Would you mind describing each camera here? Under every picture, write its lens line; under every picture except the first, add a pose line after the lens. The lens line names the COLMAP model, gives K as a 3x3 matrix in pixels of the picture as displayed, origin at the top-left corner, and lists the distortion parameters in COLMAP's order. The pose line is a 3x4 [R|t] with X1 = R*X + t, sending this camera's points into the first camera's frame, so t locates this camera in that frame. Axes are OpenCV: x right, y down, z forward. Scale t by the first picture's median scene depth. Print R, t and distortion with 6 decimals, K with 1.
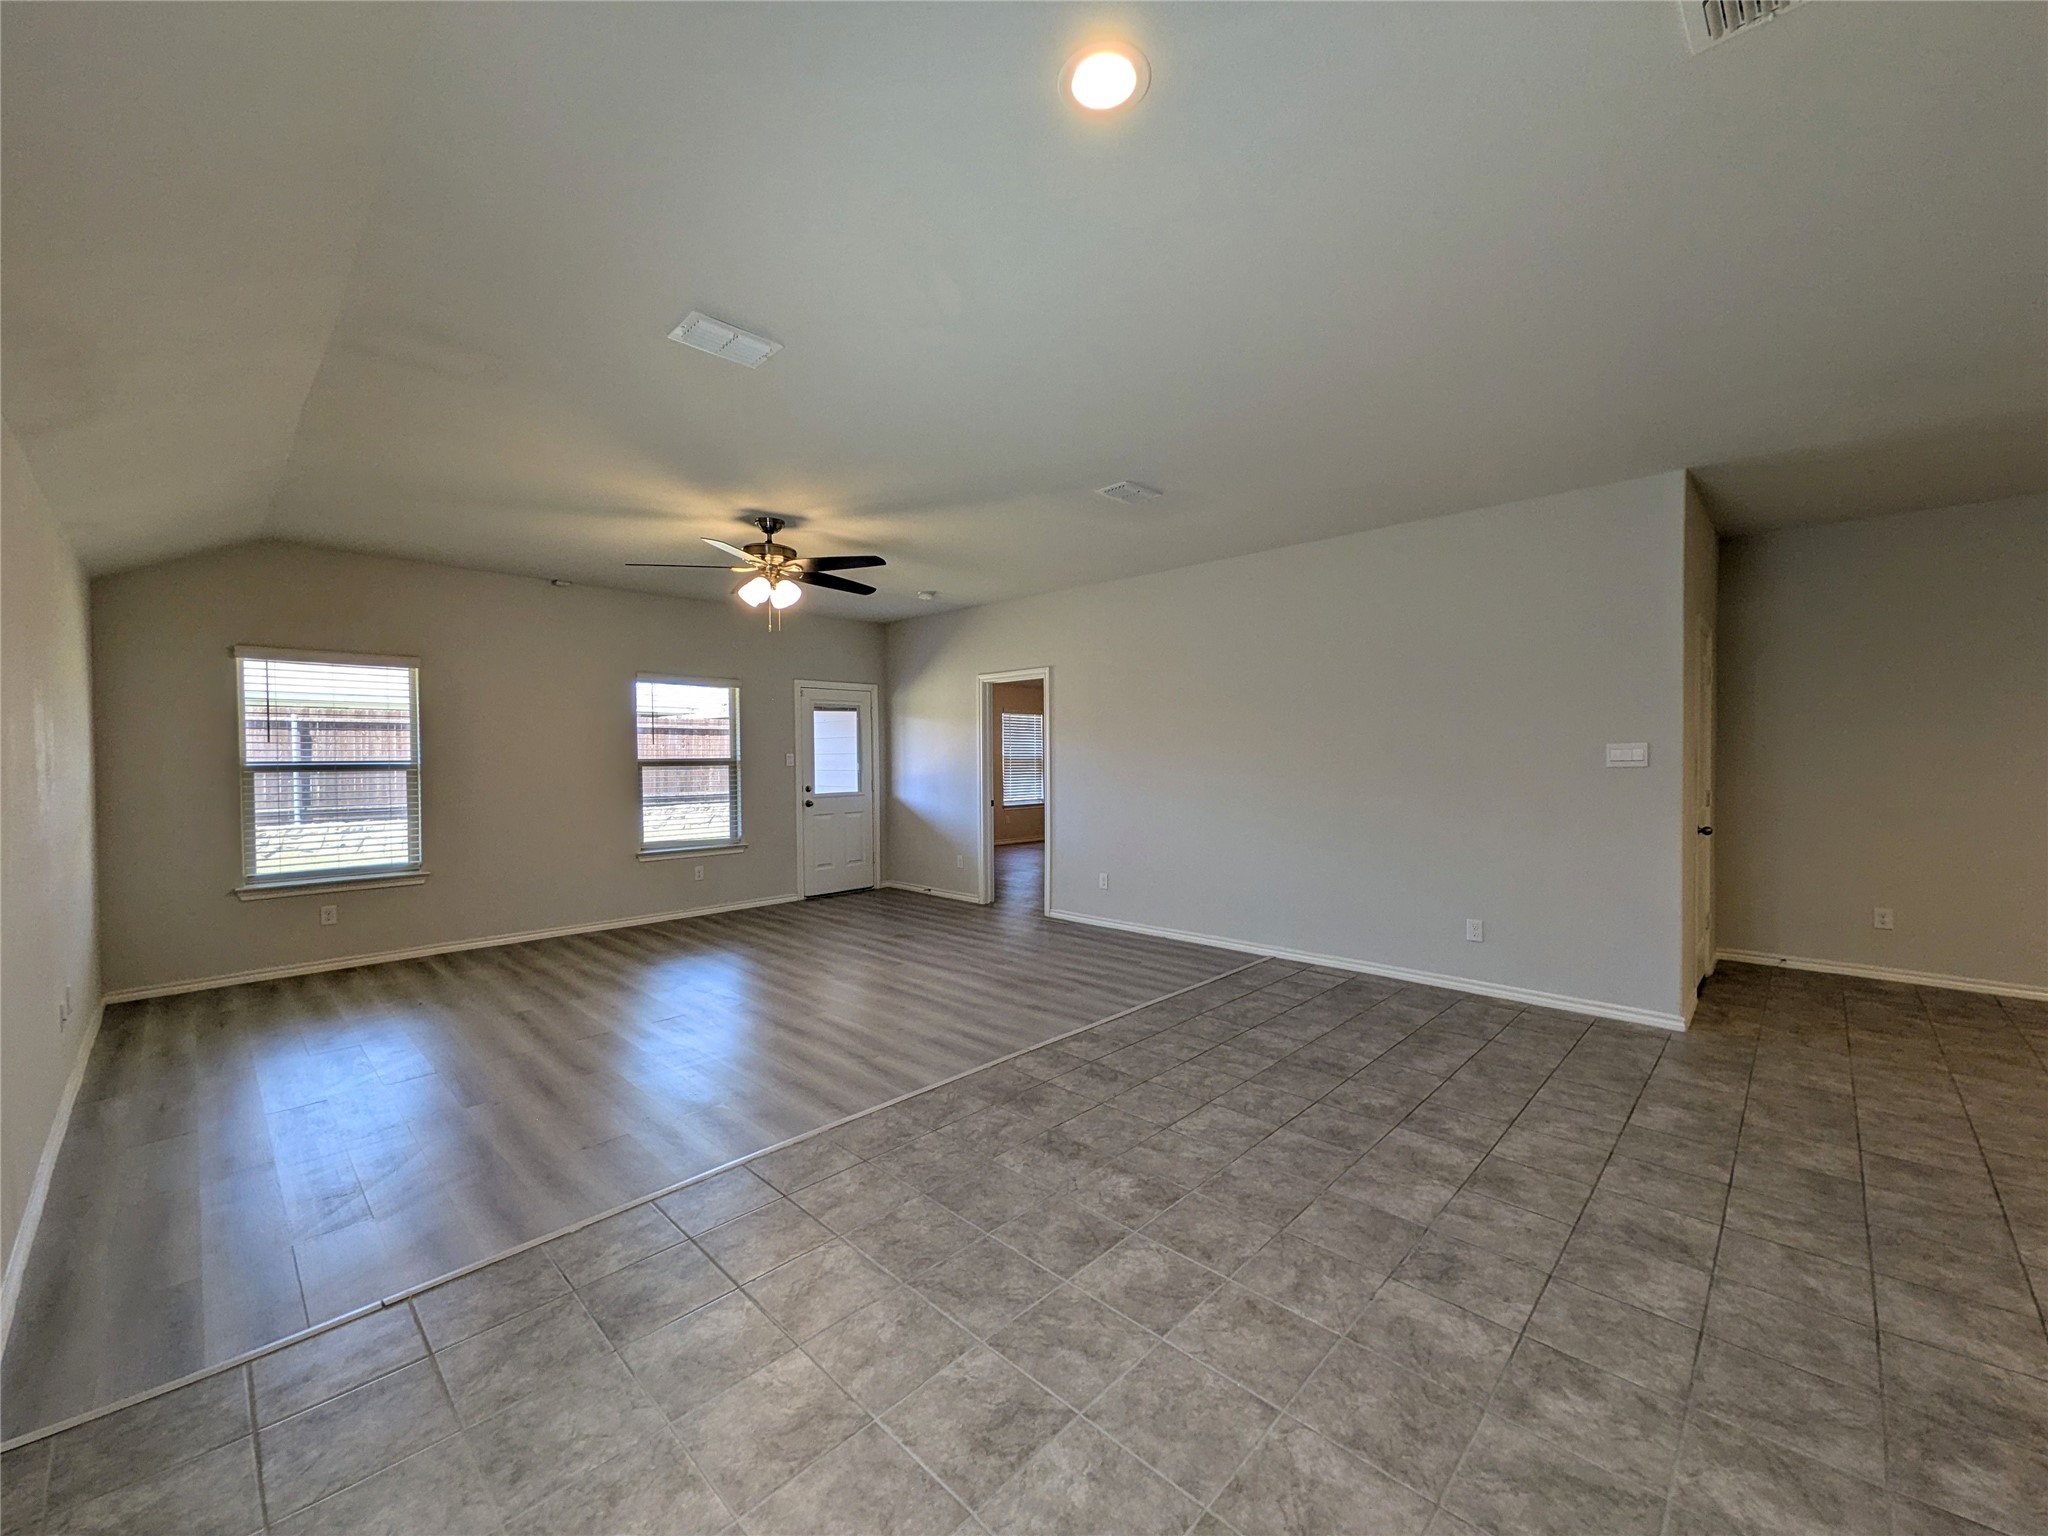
lens RADIAL K [[808.4, 0, 1022.8], [0, 808.4, 770.9], [0, 0, 1]] dist [0.004273, 0.000114]
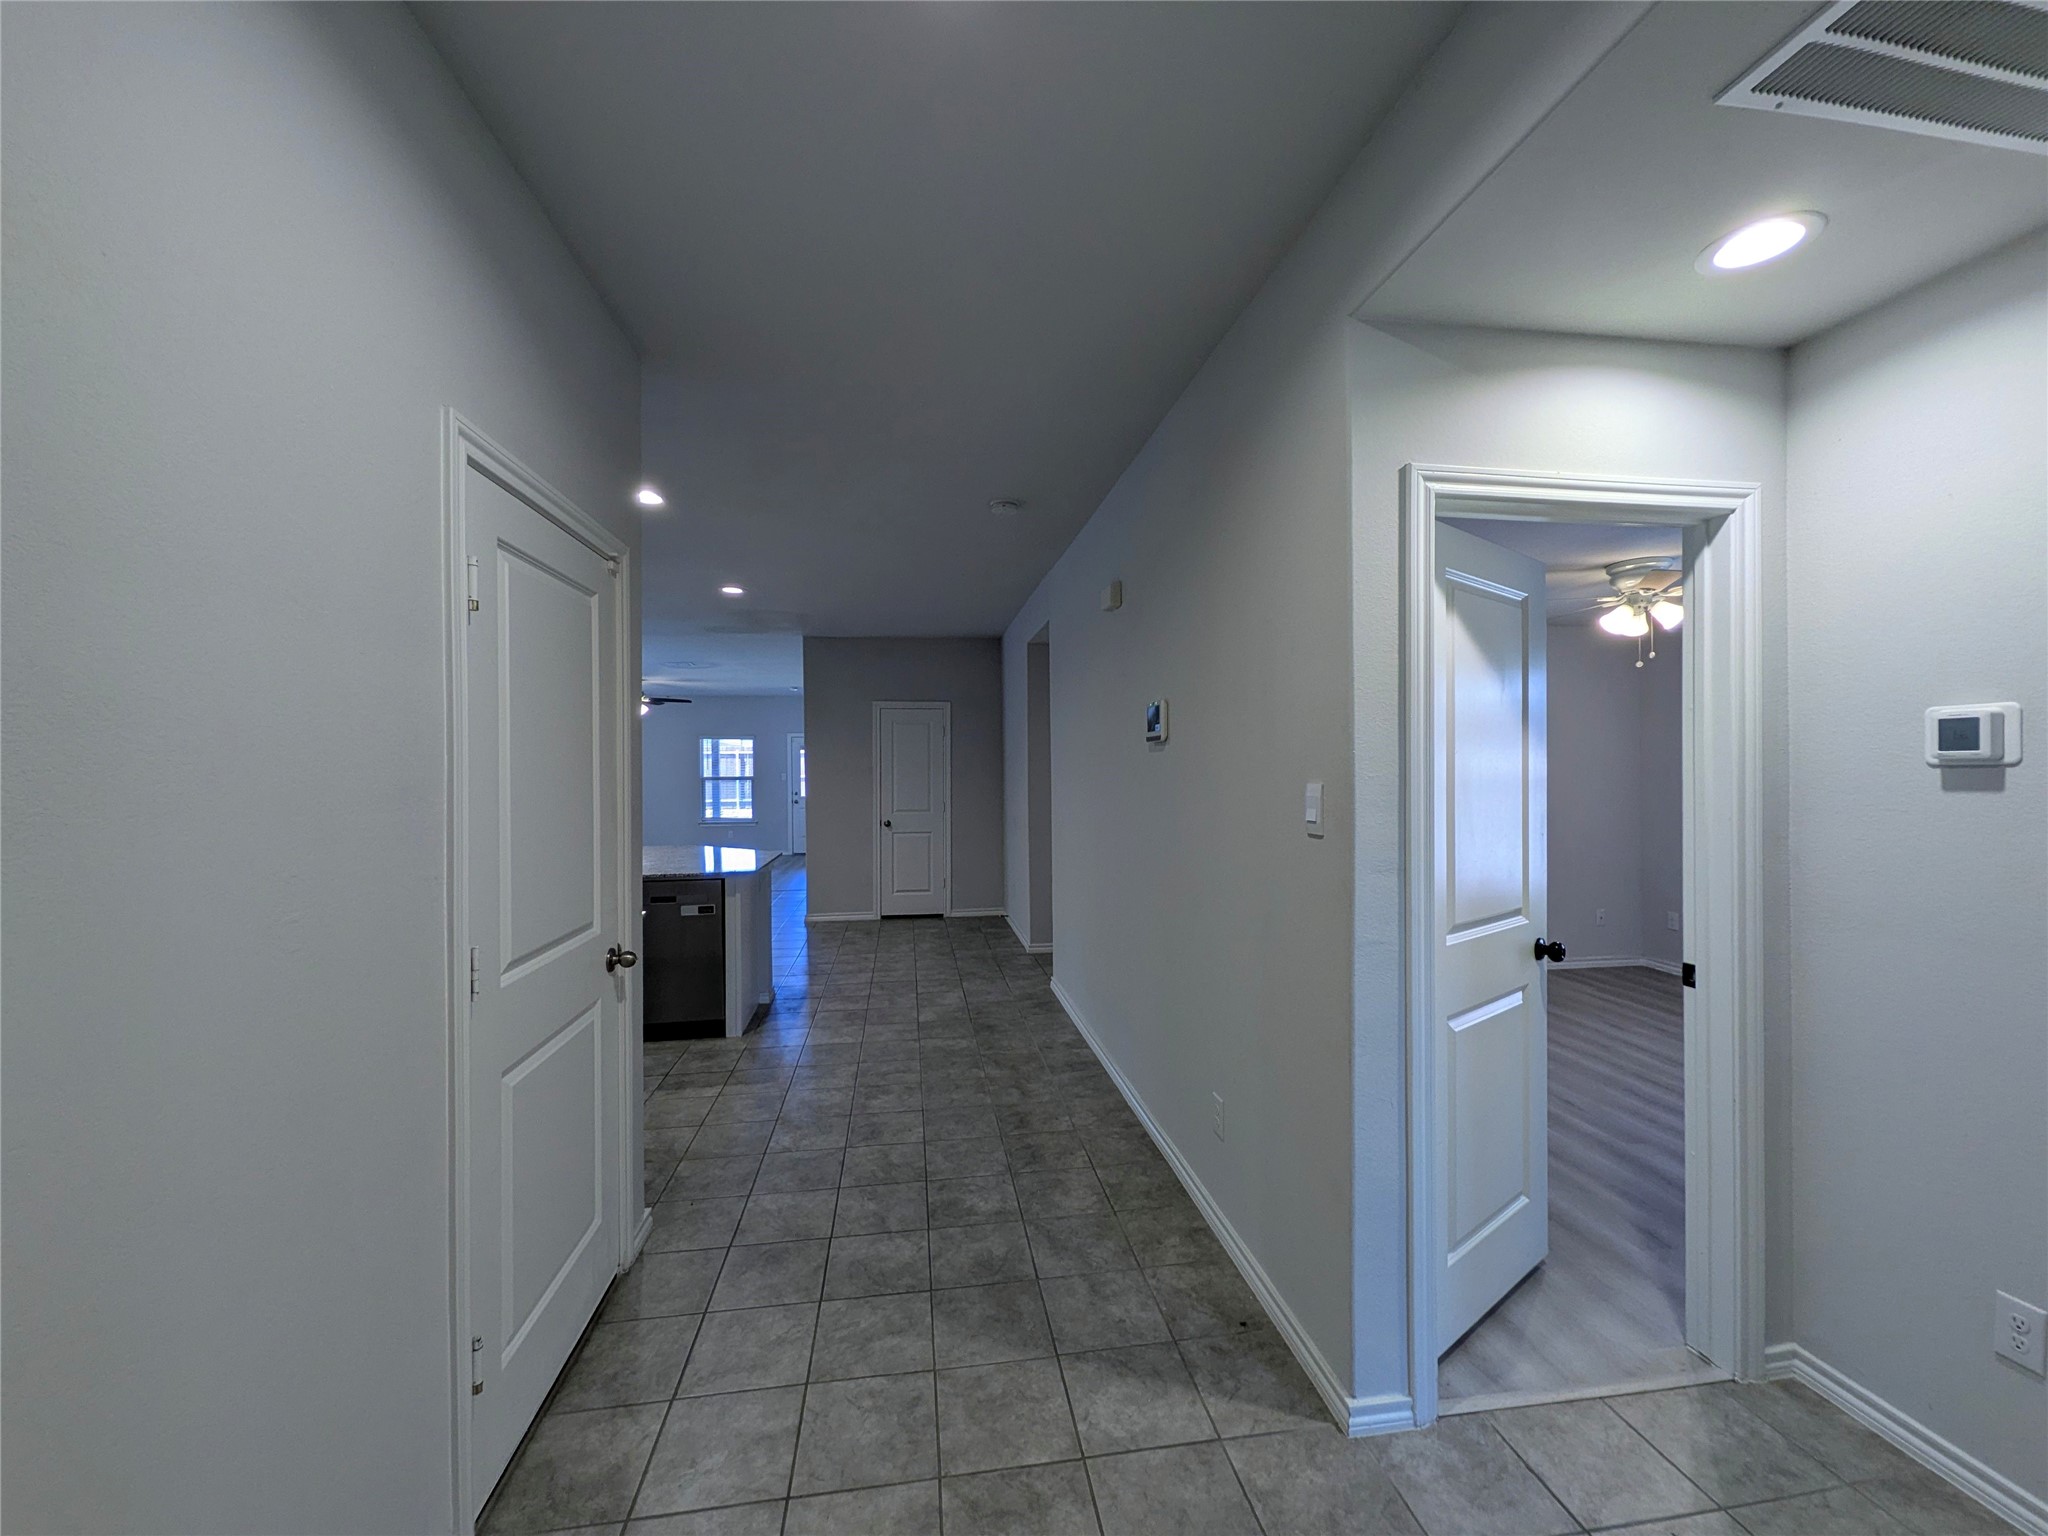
lens RADIAL K [[808.4, 0, 1022.8], [0, 808.4, 770.9], [0, 0, 1]] dist [0.004273, 0.000114]
pose [[0.794344, 0.003694, -0.607457, 2.142642], [-0.015118, 0.999792, -0.013689, -0.019288], [0.607280, 0.020058, 0.794235, -0.206153]]
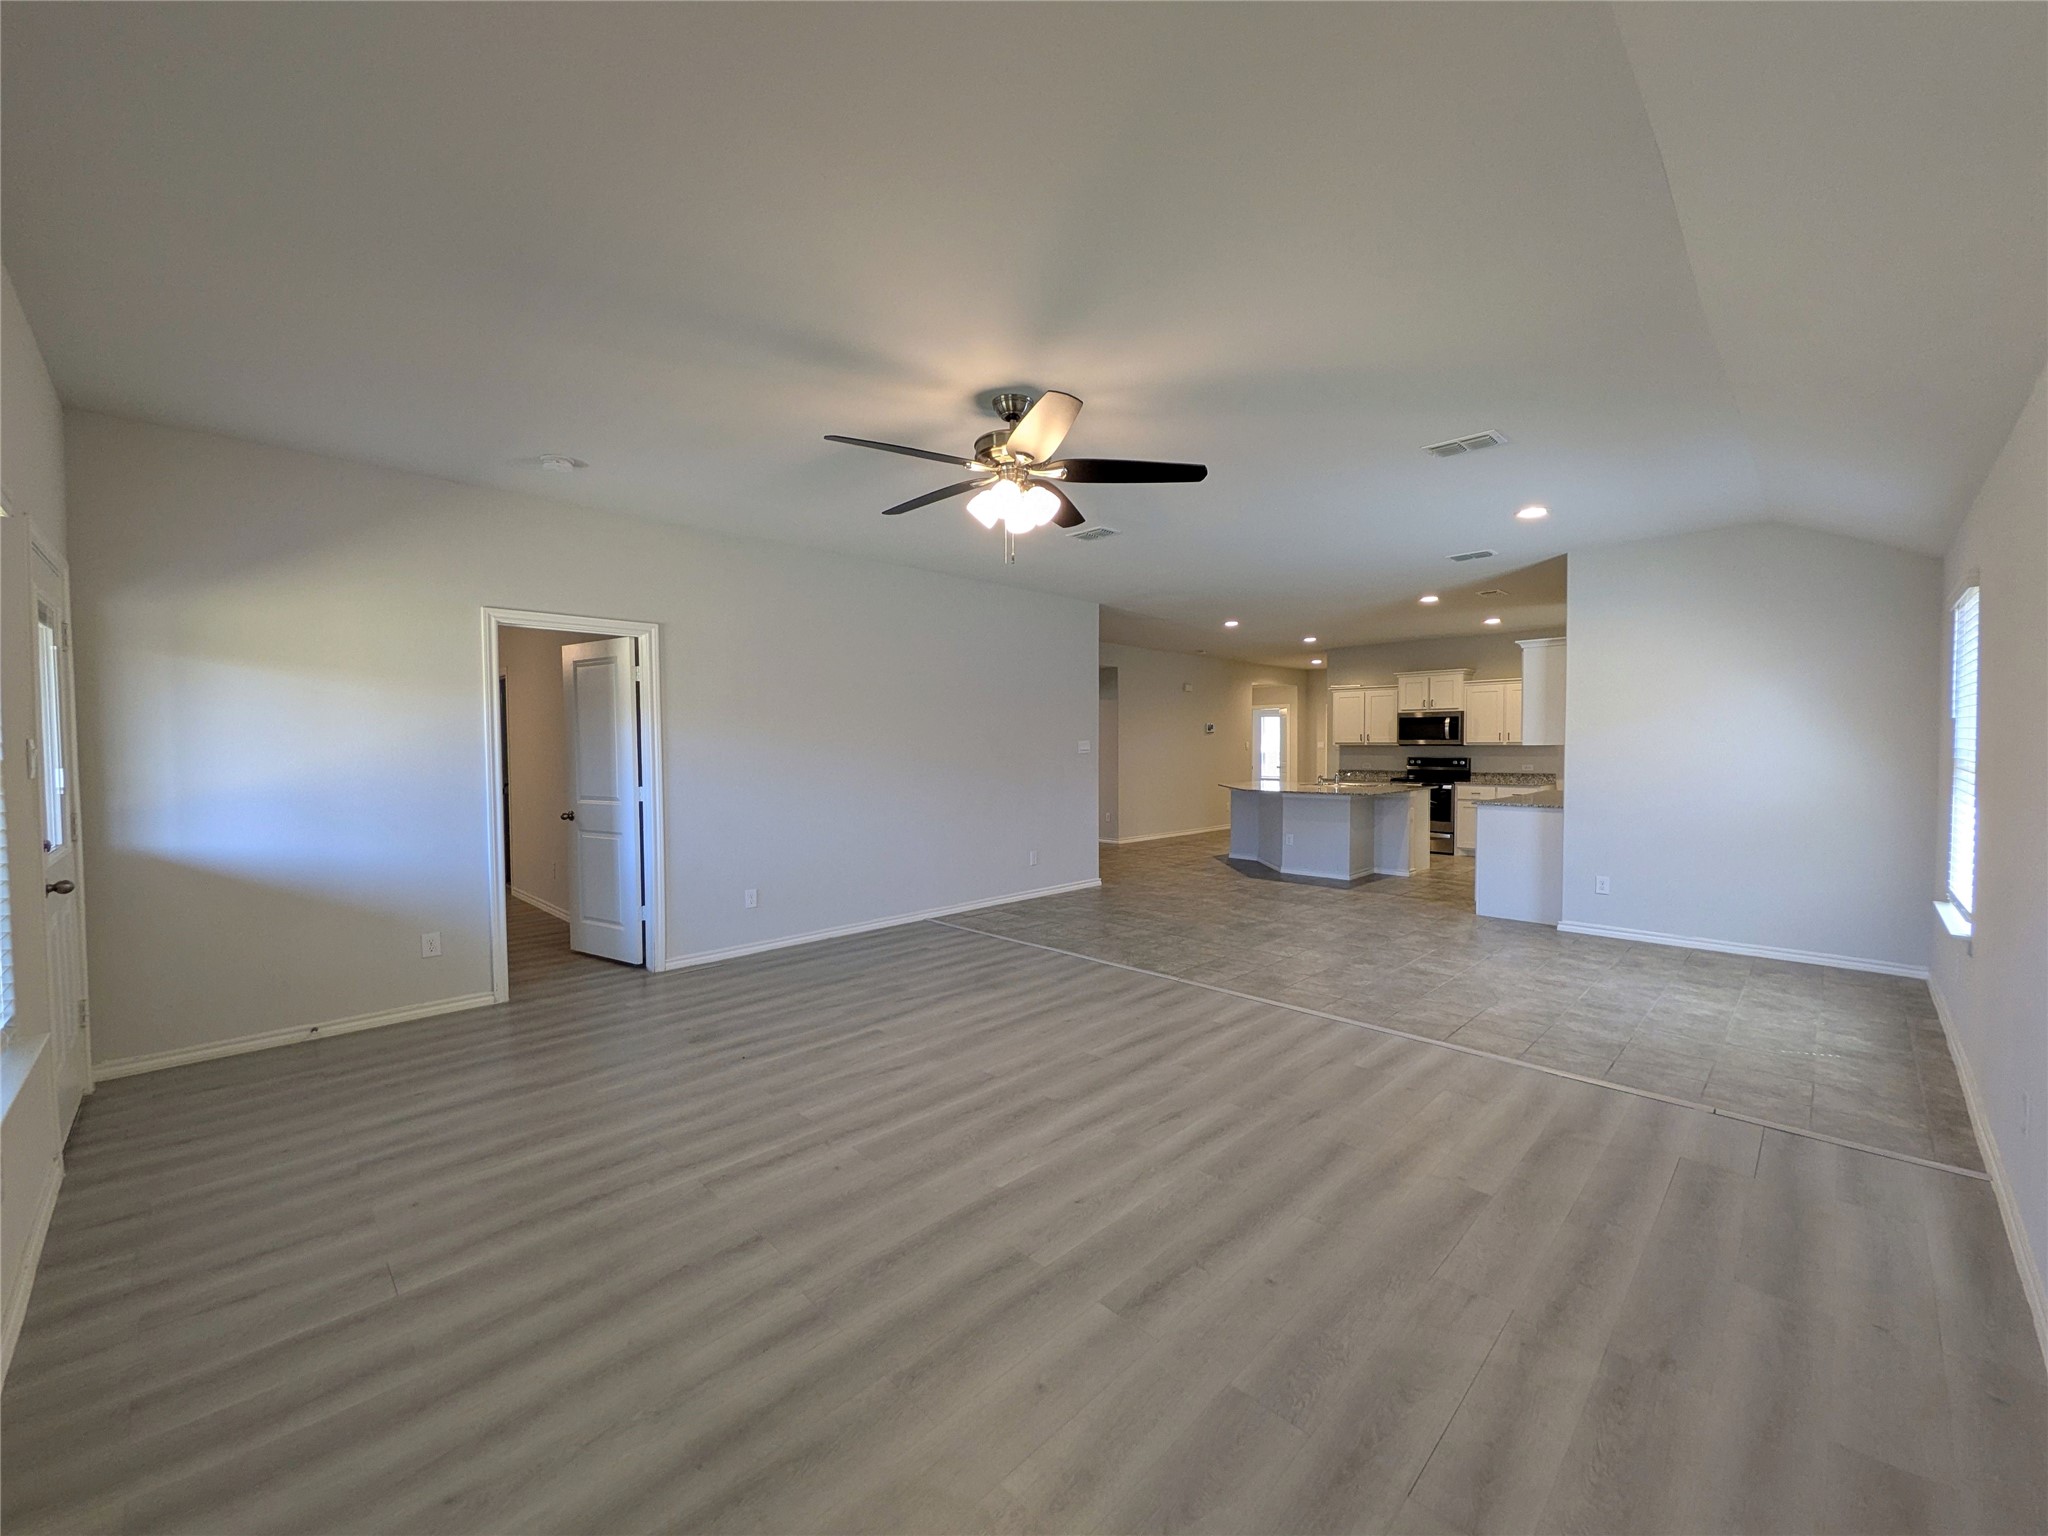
lens RADIAL K [[808.4, 0, 1022.8], [0, 808.4, 770.9], [0, 0, 1]] dist [0.004273, 0.000114]
pose [[0.016197, -0.025087, 0.999554, -1.048435], [0.025024, 0.999382, 0.024677, -0.012595], [-0.999556, 0.024614, 0.016815, 1.024880]]
